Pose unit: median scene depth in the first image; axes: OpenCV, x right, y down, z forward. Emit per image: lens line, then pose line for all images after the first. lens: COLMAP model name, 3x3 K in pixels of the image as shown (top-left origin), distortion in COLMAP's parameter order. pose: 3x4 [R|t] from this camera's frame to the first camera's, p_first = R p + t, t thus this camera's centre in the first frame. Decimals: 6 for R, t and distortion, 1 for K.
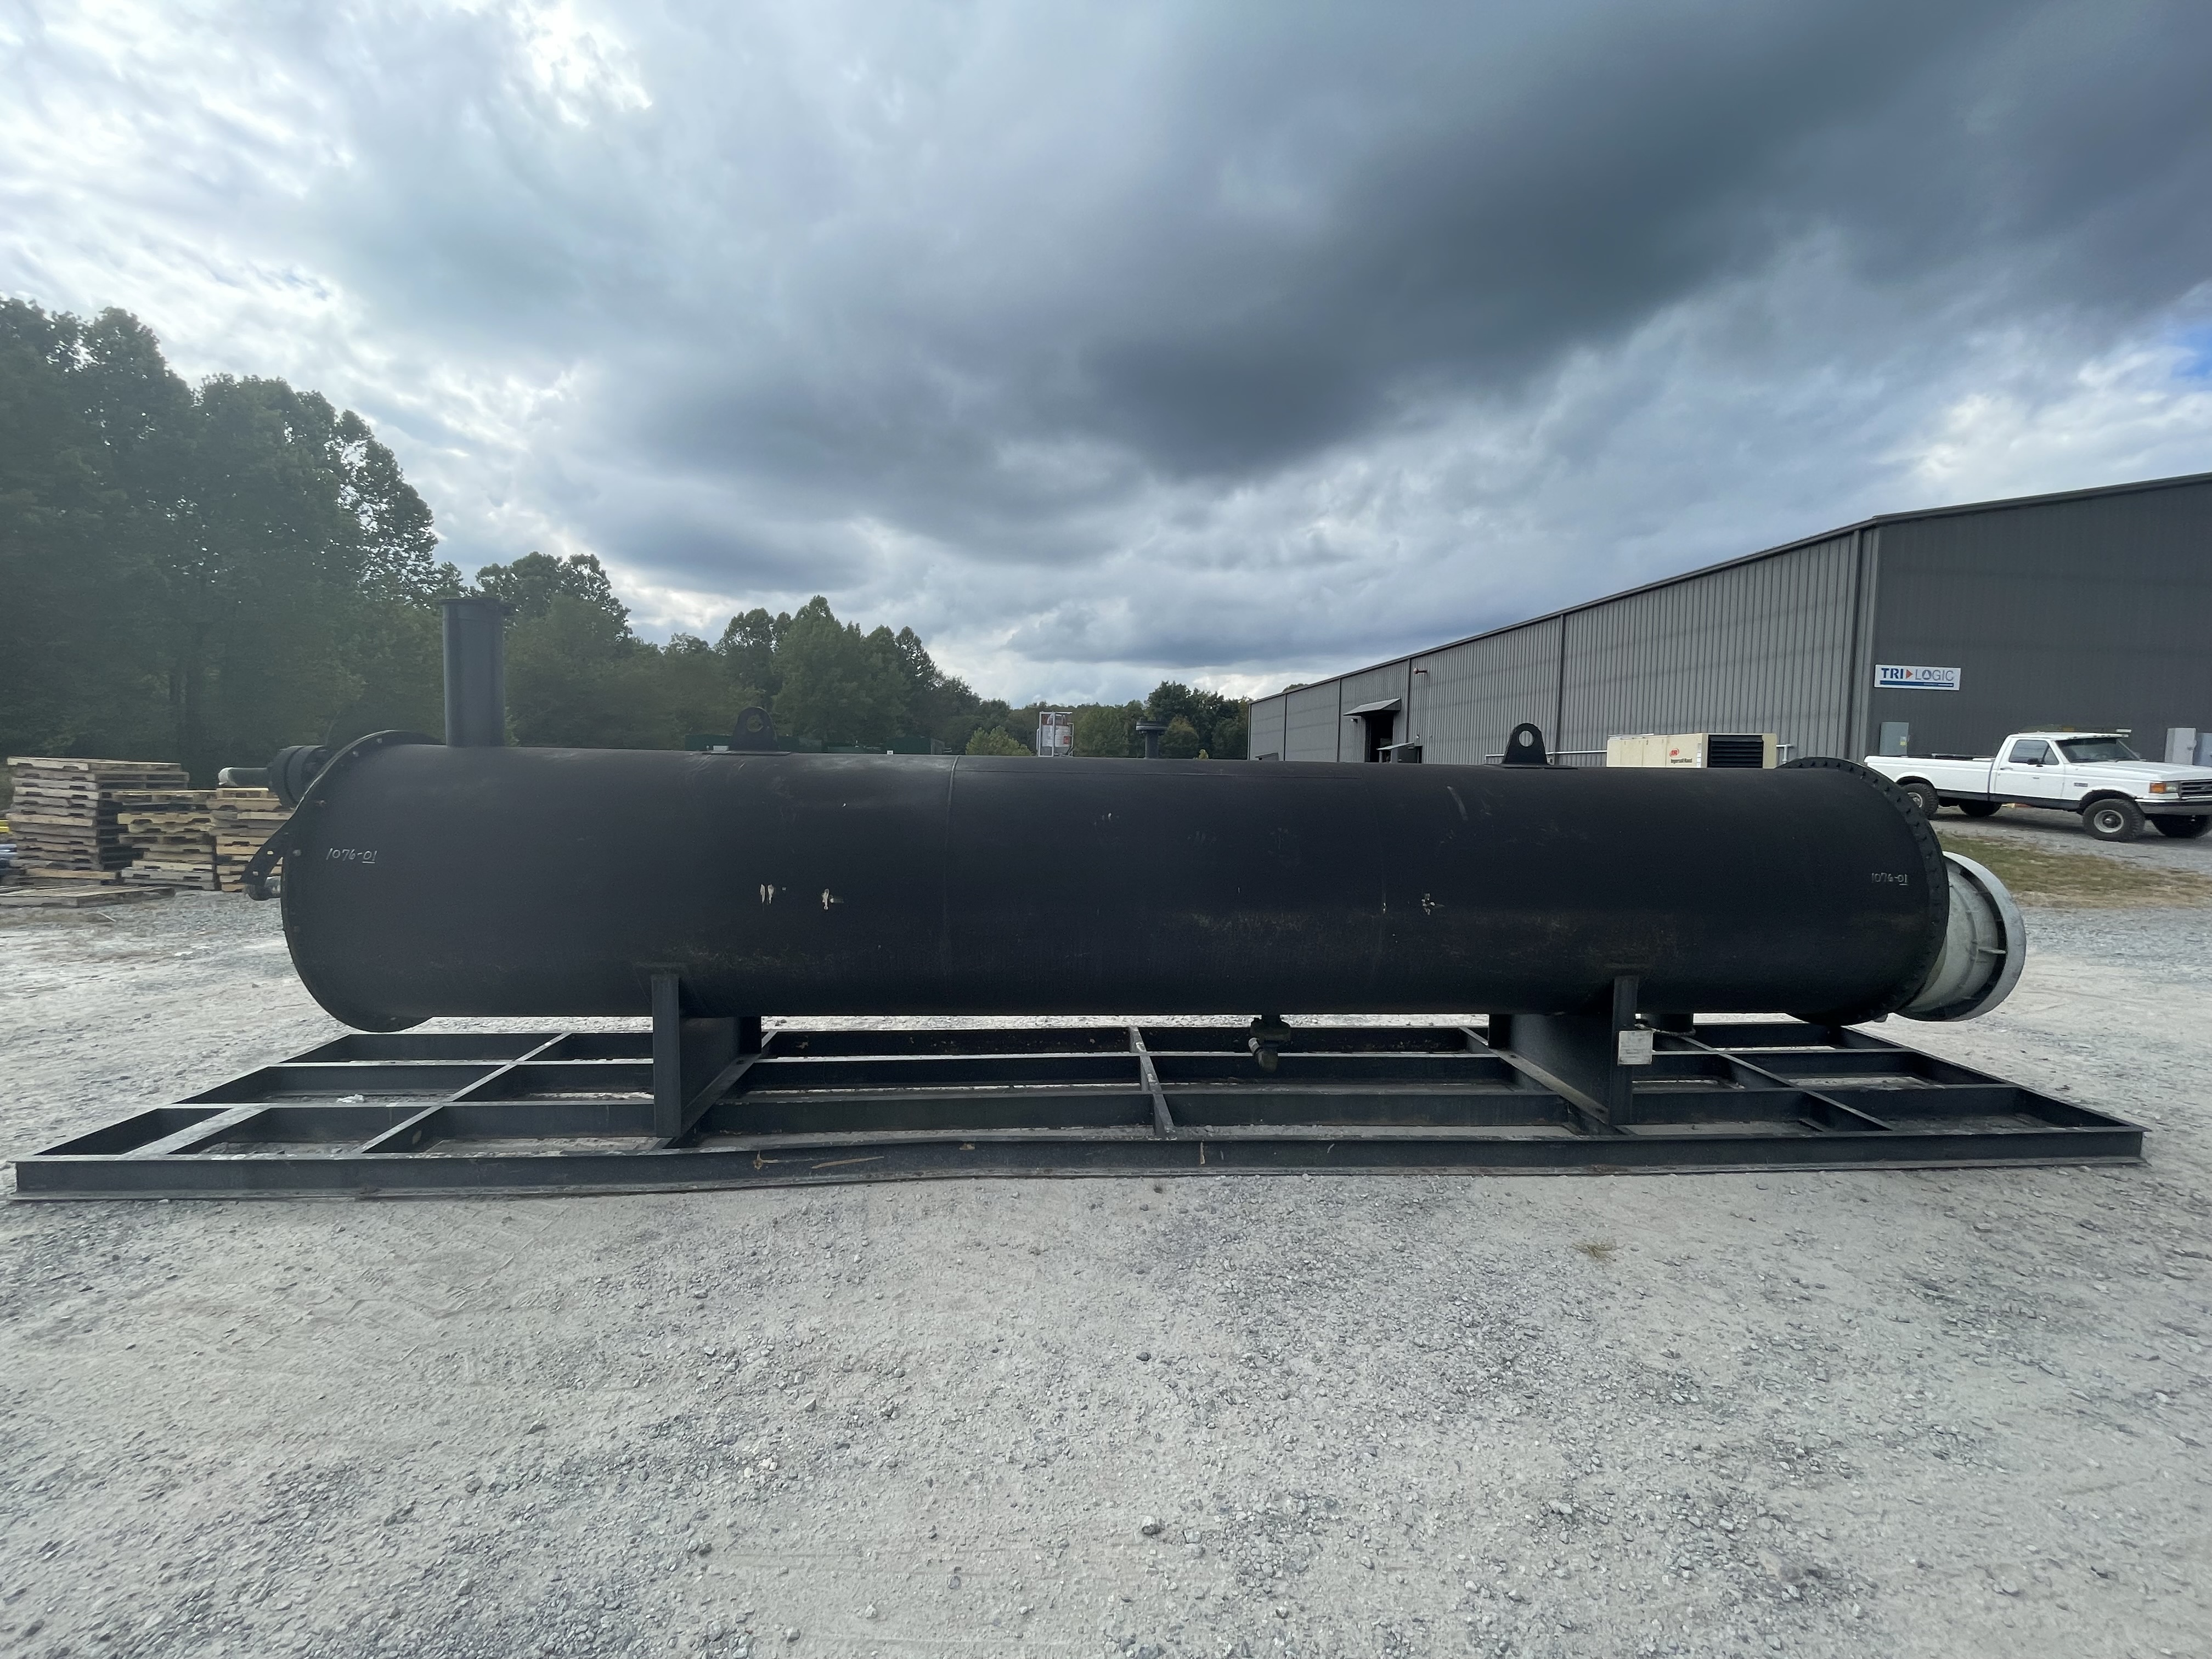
lens RADIAL K [[891.7, 0, 1106.0], [0, 891.7, 829.5], [0, 0, 1]] dist [-0.005287, 0.001069]
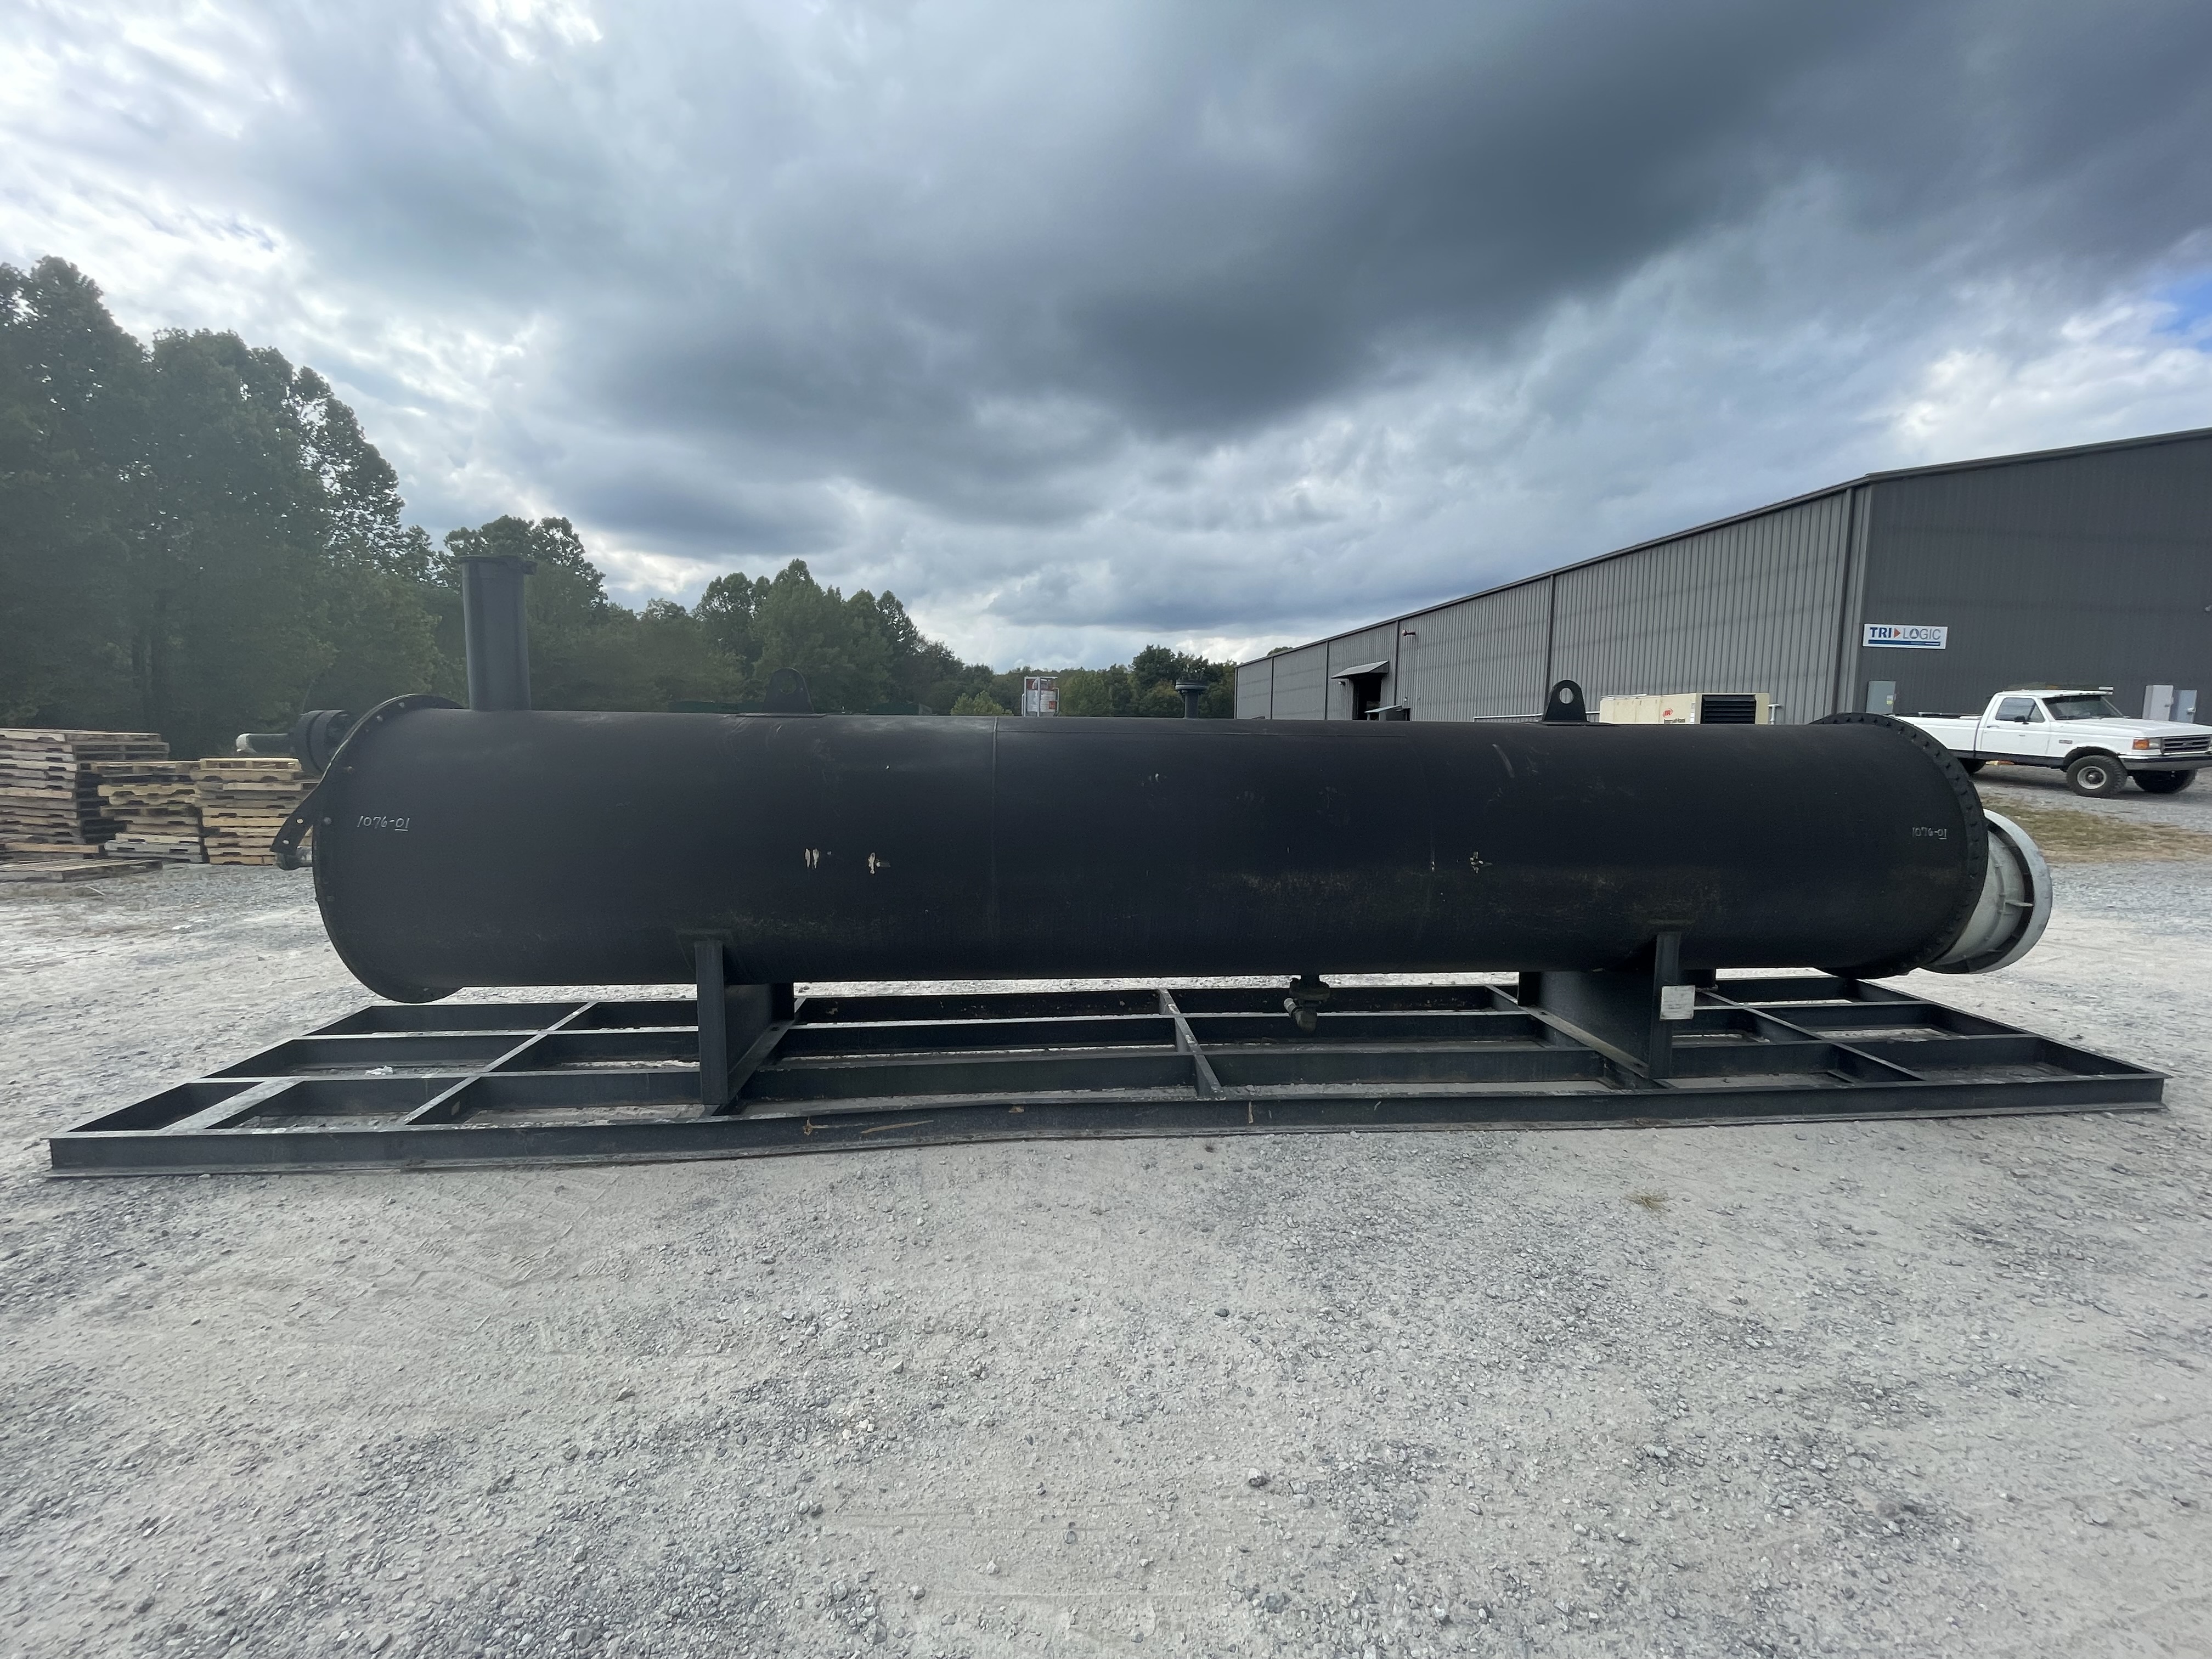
lens RADIAL K [[891.7, 0, 1106.0], [0, 891.7, 829.5], [0, 0, 1]] dist [-0.005287, 0.001069]
pose [[0.999807, -0.008969, 0.017456, -0.073709], [0.008284, 0.999207, 0.038935, 0.005046], [-0.017792, -0.038783, 0.999089, 0.014211]]
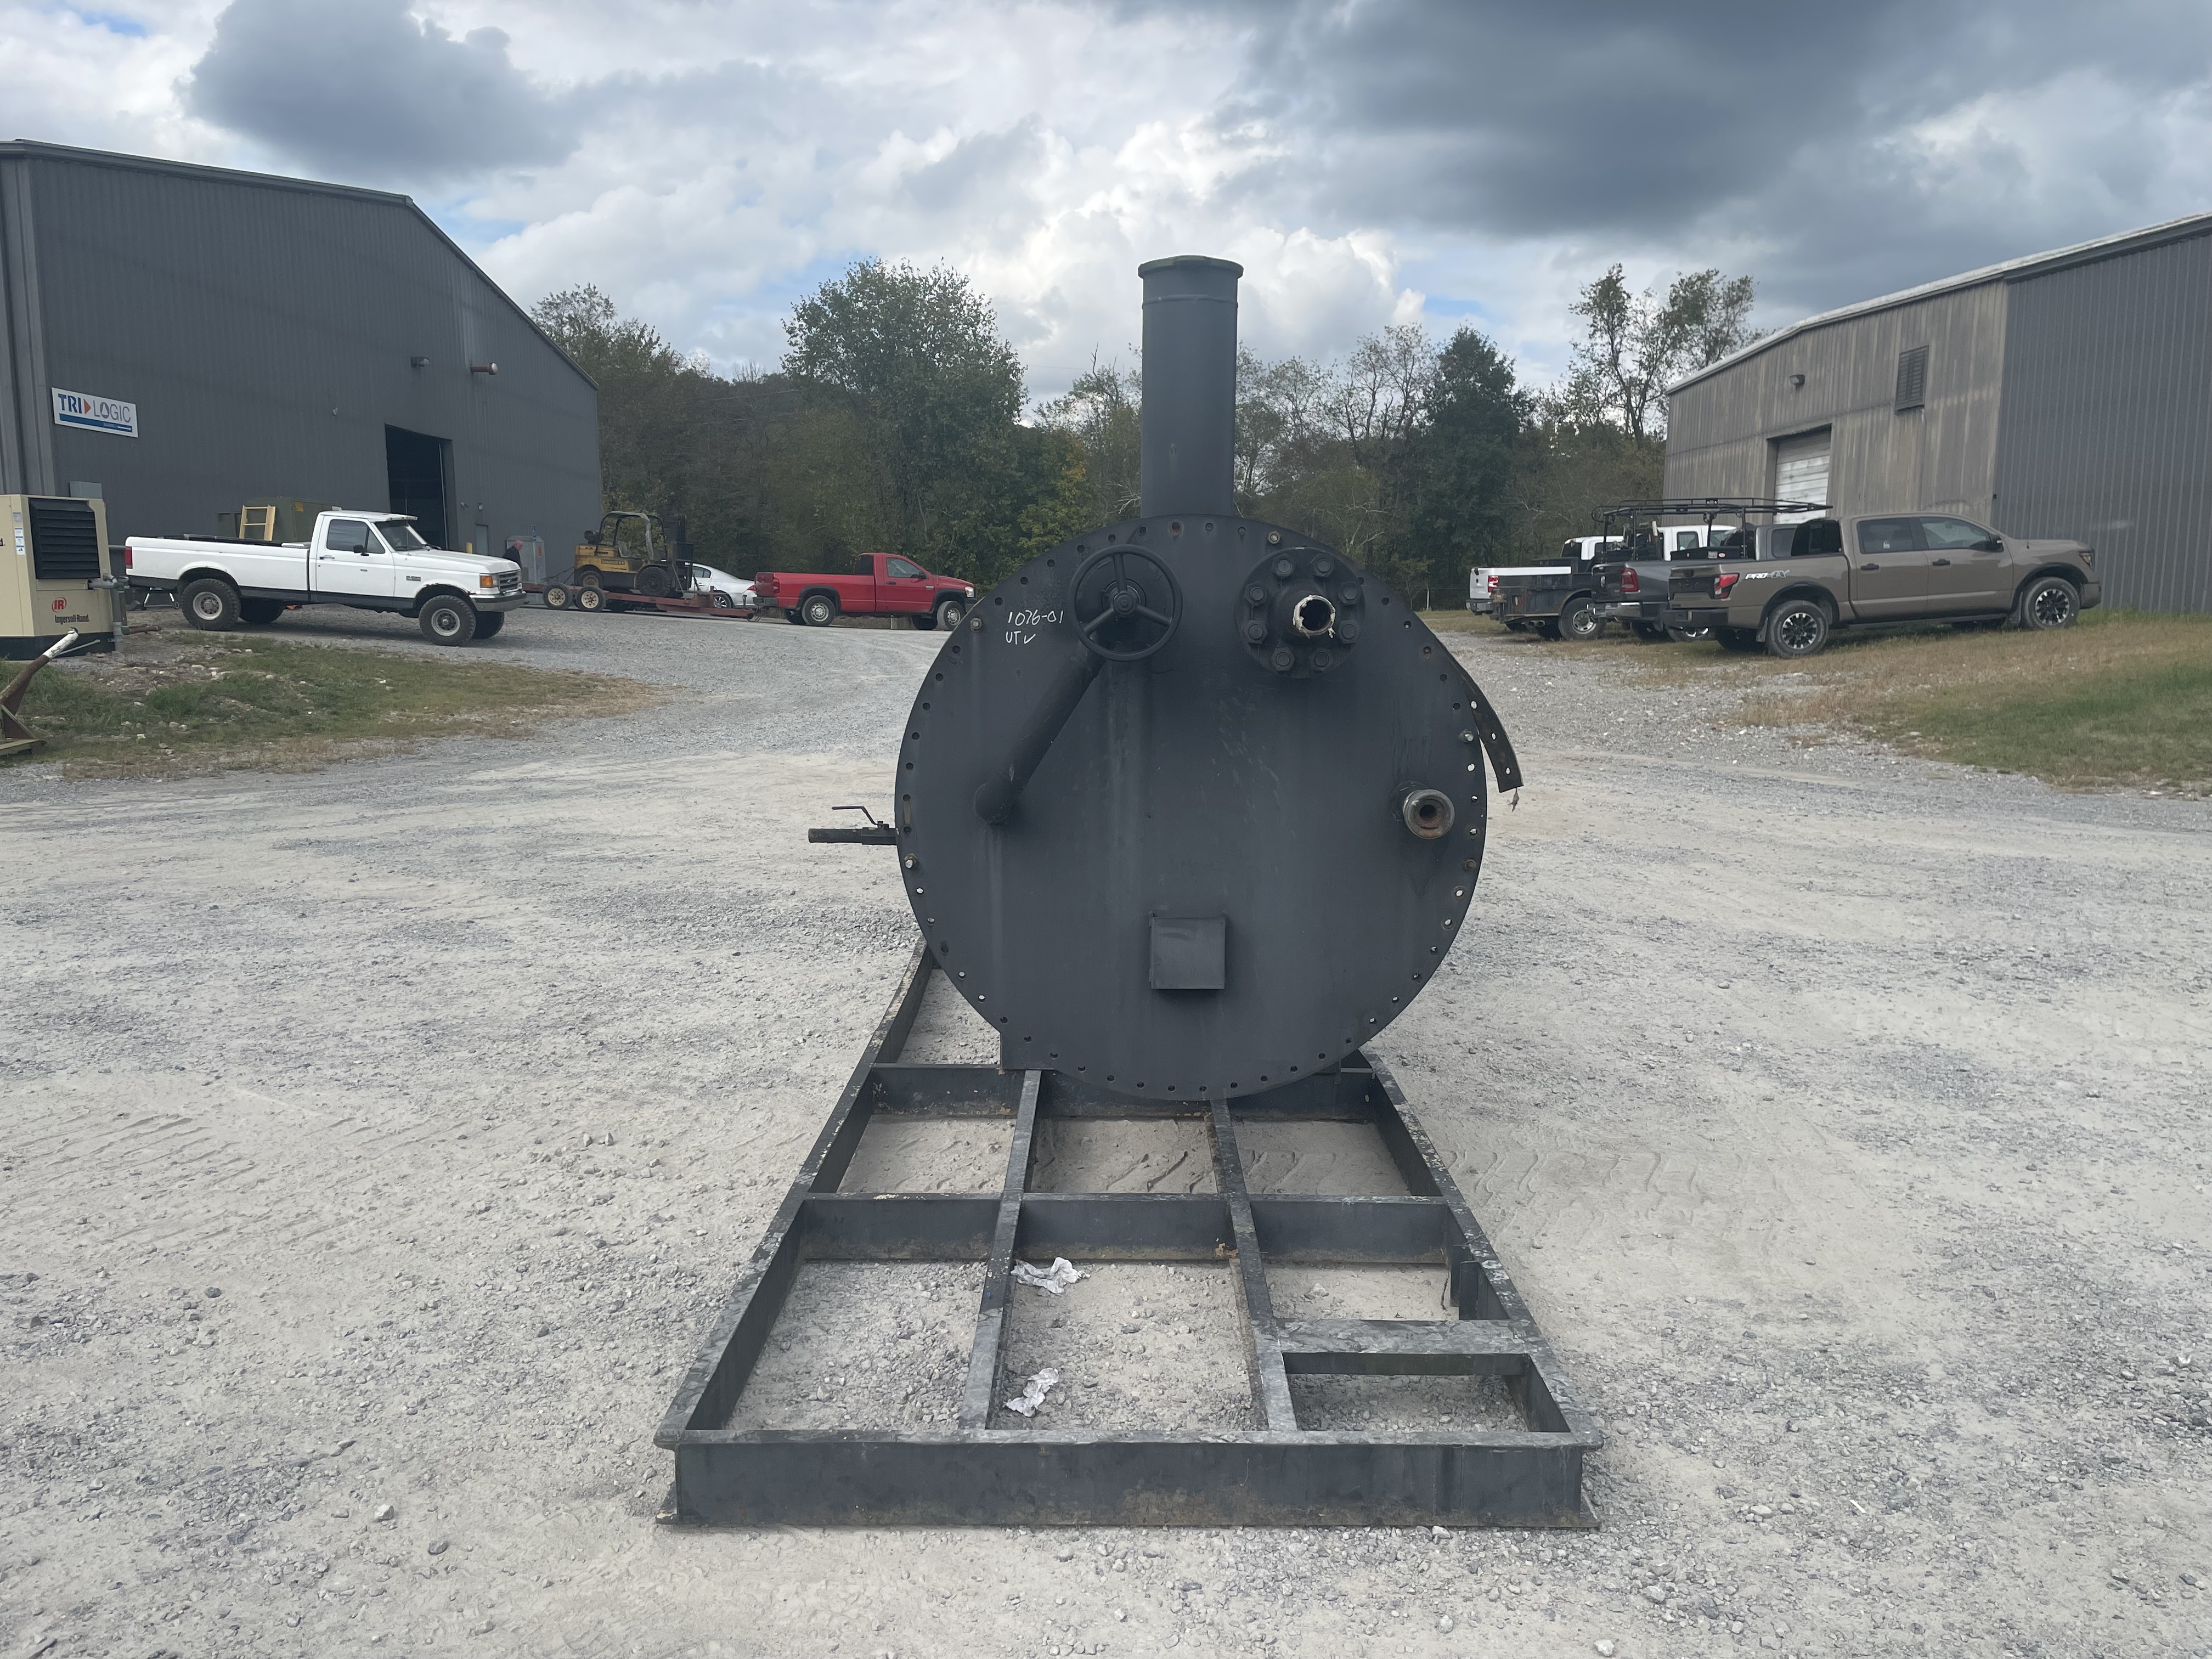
lens RADIAL K [[1674.3, 0, 1112.4], [0, 1674.3, 837.4], [0, 0, 1]] dist [0.092061, -0.114730]
pose [[0.079859, -0.162717, 0.983436, -1.969559], [0.064508, 0.985362, 0.157797, -0.096147], [-0.994717, 0.050838, 0.089186, 1.092521]]
